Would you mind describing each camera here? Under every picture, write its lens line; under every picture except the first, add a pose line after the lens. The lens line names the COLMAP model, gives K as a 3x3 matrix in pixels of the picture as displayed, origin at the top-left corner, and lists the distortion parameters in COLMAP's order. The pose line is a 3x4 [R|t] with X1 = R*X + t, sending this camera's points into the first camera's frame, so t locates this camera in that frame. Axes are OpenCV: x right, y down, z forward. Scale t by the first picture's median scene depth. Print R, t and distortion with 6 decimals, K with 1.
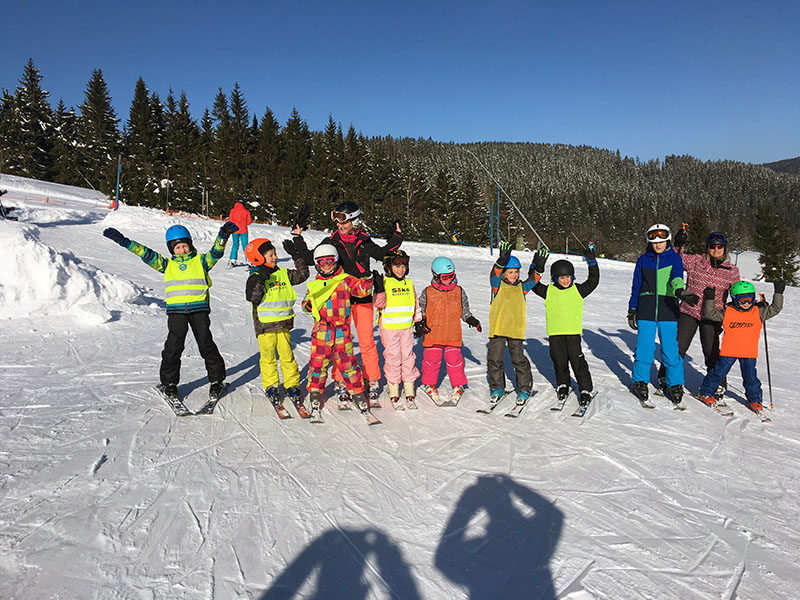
lens RADIAL K [[676.8, 0, 393.1], [0, 676.8, 321.3], [0, 0, 1]] dist [0.086942, -0.111603]
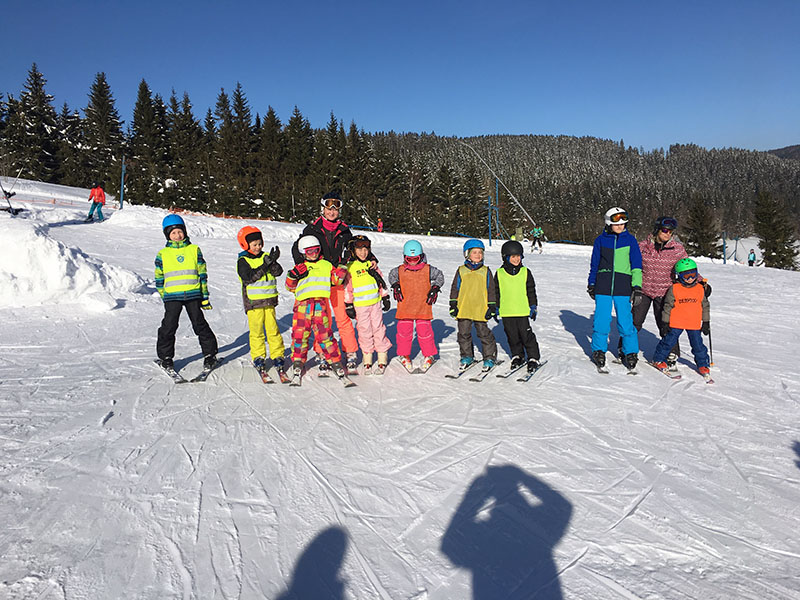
lens RADIAL K [[680.5, 0, 398.0], [0, 680.5, 310.4], [0, 0, 1]] dist [0.090765, -0.113755]
pose [[0.999743, -0.021978, -0.005499, 0.047077], [0.021923, 0.999712, -0.009757, 0.027456], [0.005712, 0.009634, 0.999937, -0.105765]]
